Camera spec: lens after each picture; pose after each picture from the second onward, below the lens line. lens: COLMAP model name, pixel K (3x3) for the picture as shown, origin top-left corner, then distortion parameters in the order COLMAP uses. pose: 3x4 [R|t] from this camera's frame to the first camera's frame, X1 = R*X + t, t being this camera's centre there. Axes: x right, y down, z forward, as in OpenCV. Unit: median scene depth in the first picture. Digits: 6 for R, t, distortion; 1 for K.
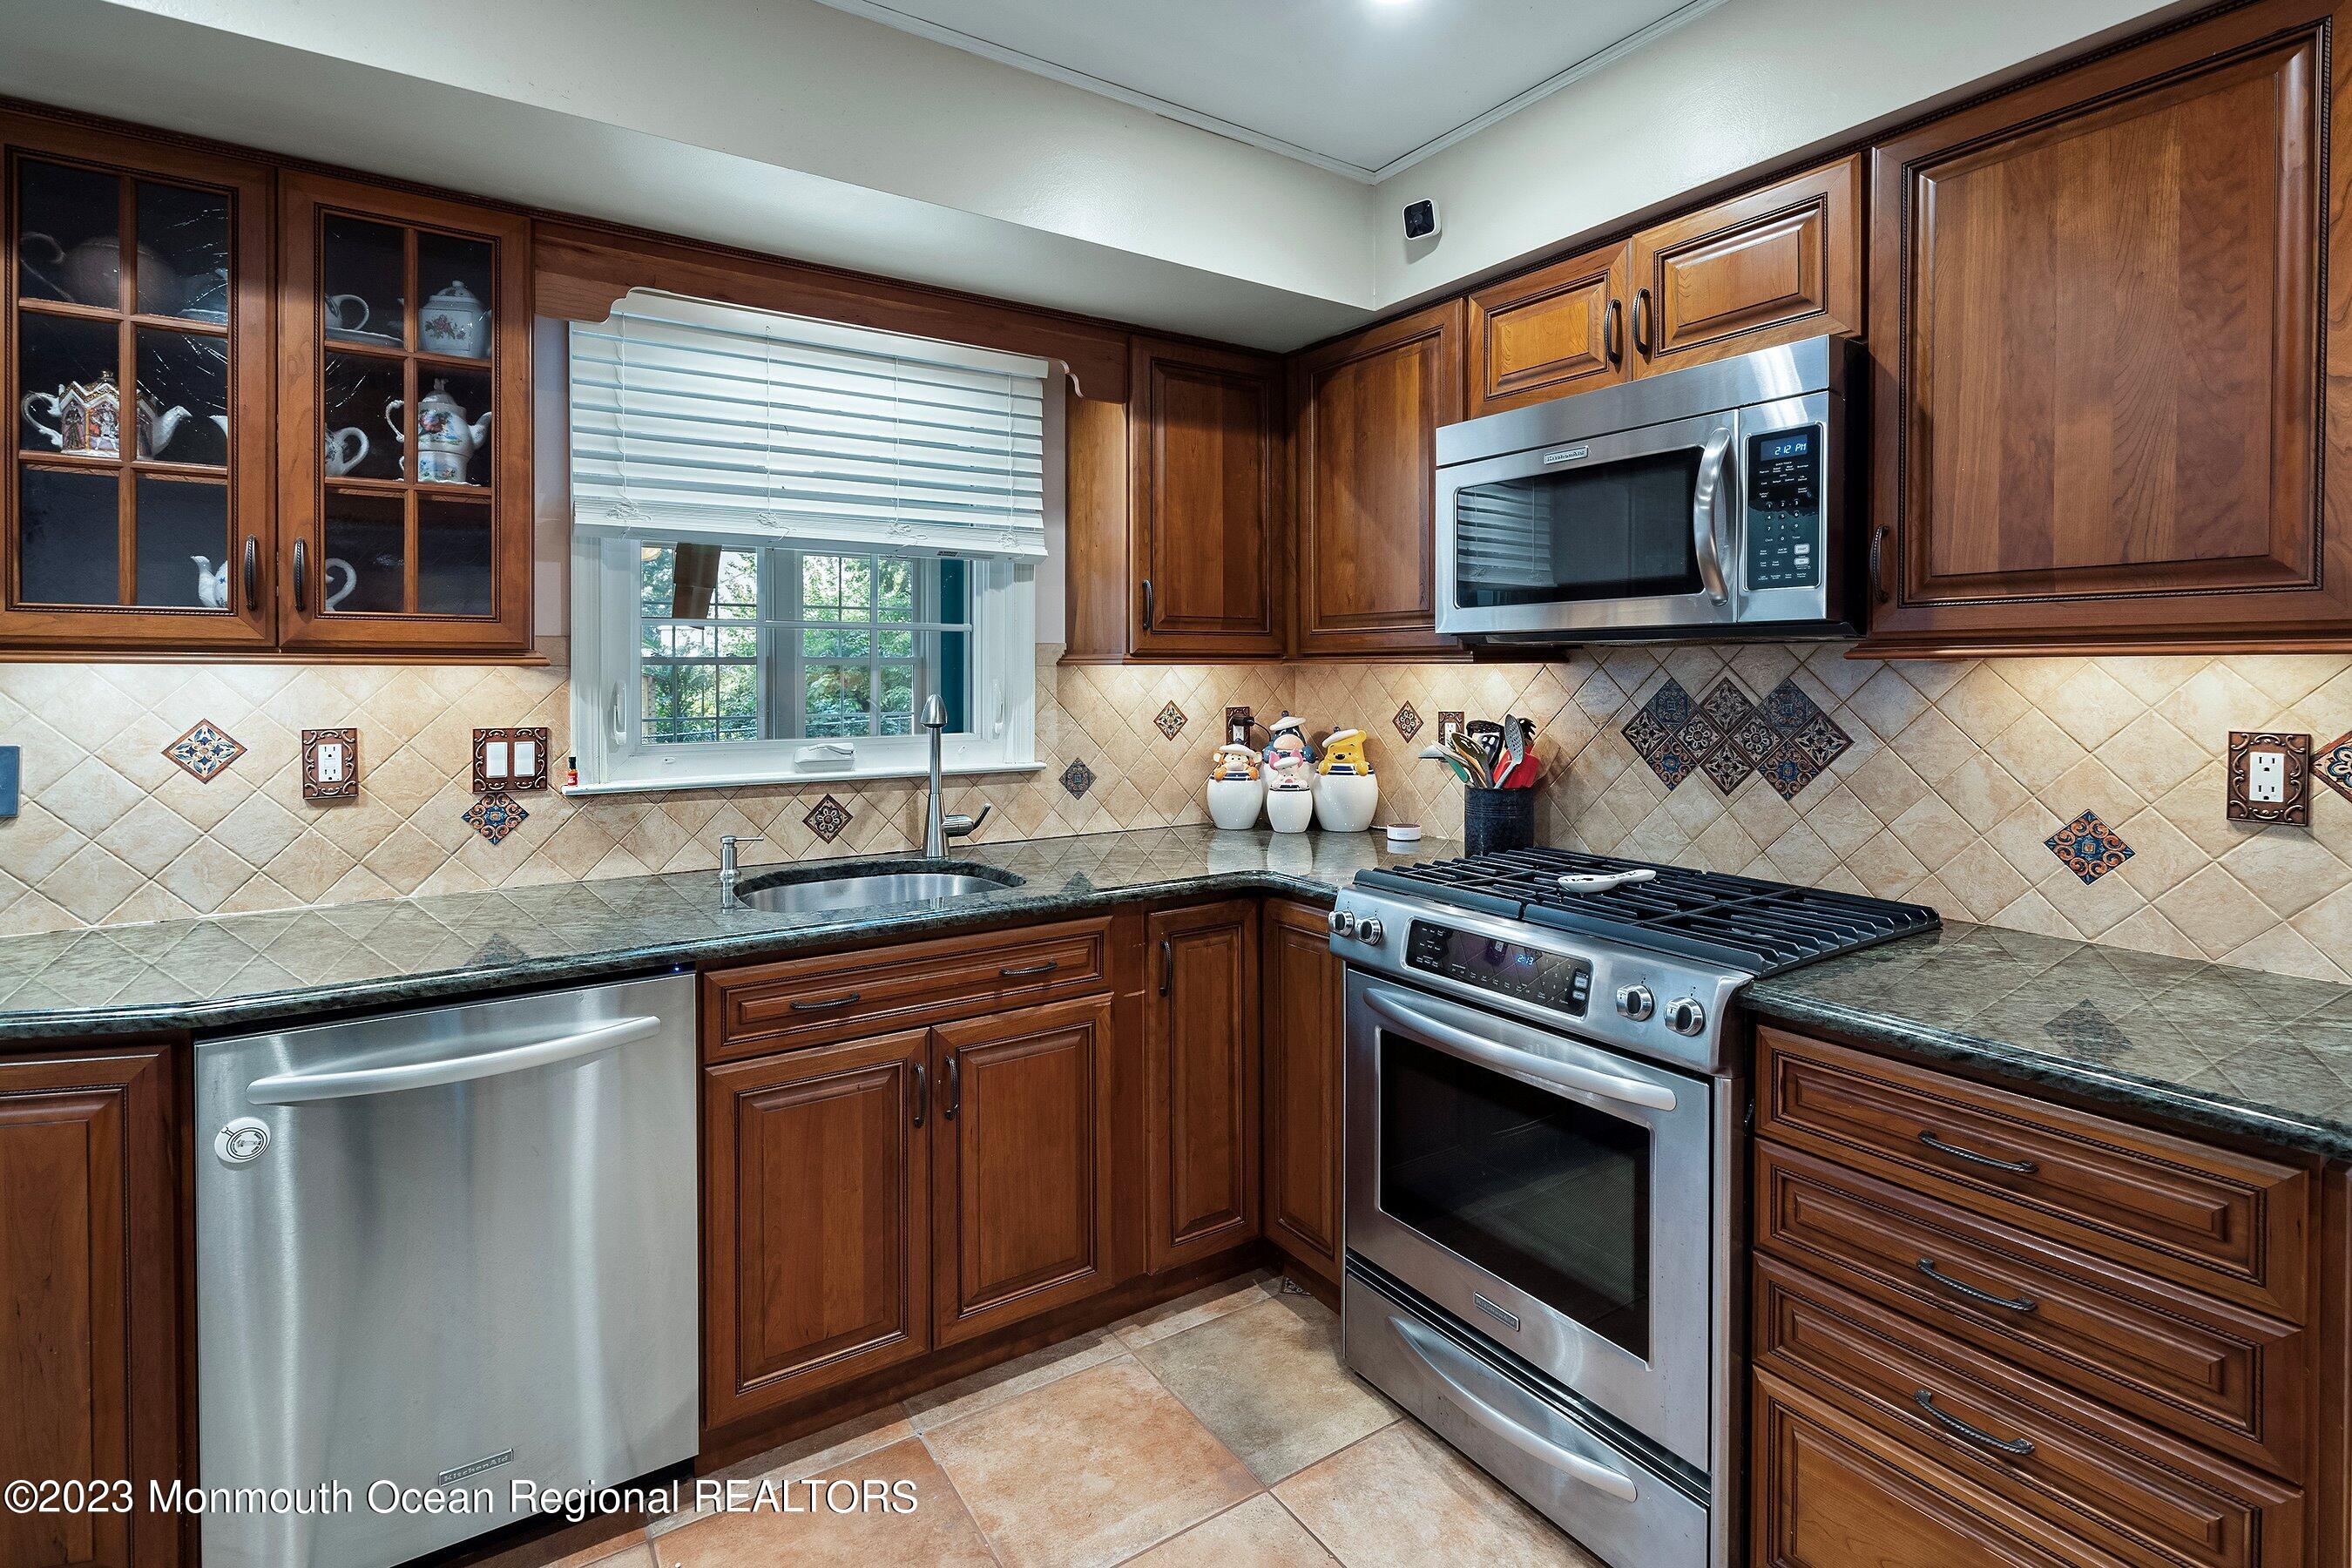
lens RADIAL K [[1104.4, 0, 1169.4], [0, 1104.4, 679.6], [0, 0, 1]] dist [-0.004124, 0.000285]
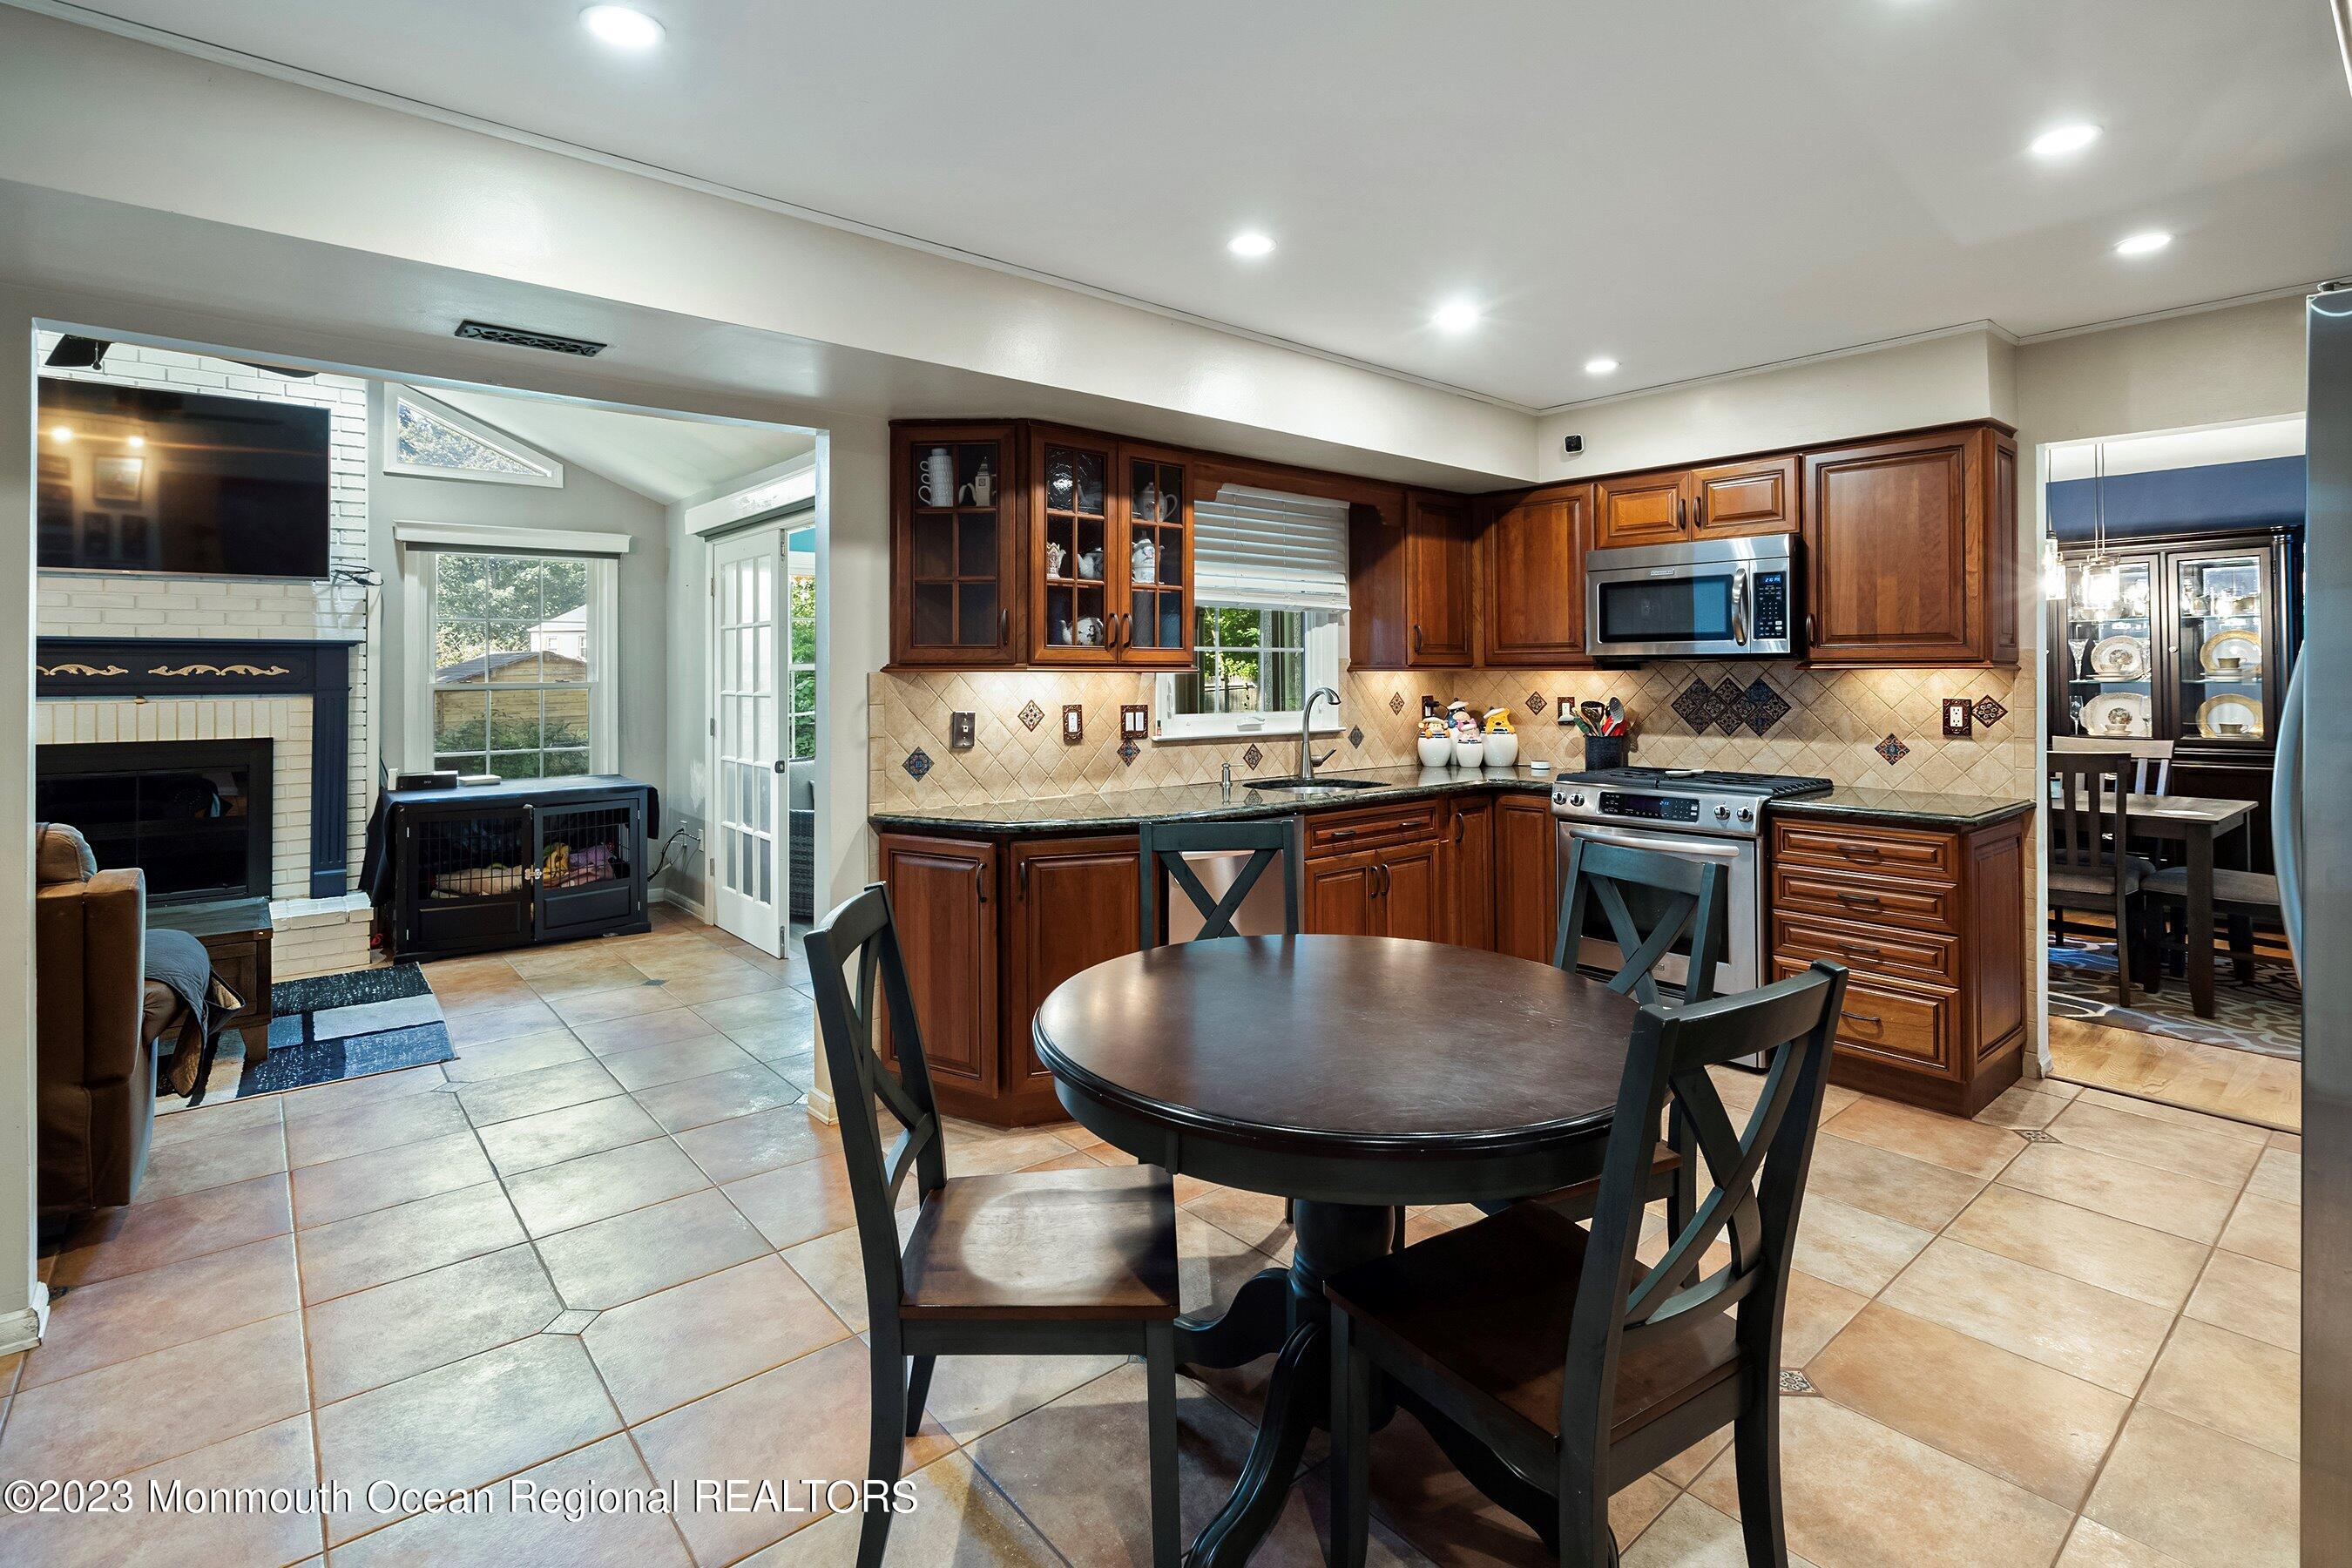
lens RADIAL K [[1104.4, 0, 1176.6], [0, 1104.4, 653.7], [0, 0, 1]] dist [-0.004124, 0.000285]
pose [[0.992442, 0.001172, 0.122710, -0.799293], [0.001943, 0.999679, -0.025265, 0.003692], [-0.122700, 0.025313, 0.992121, -0.949464]]
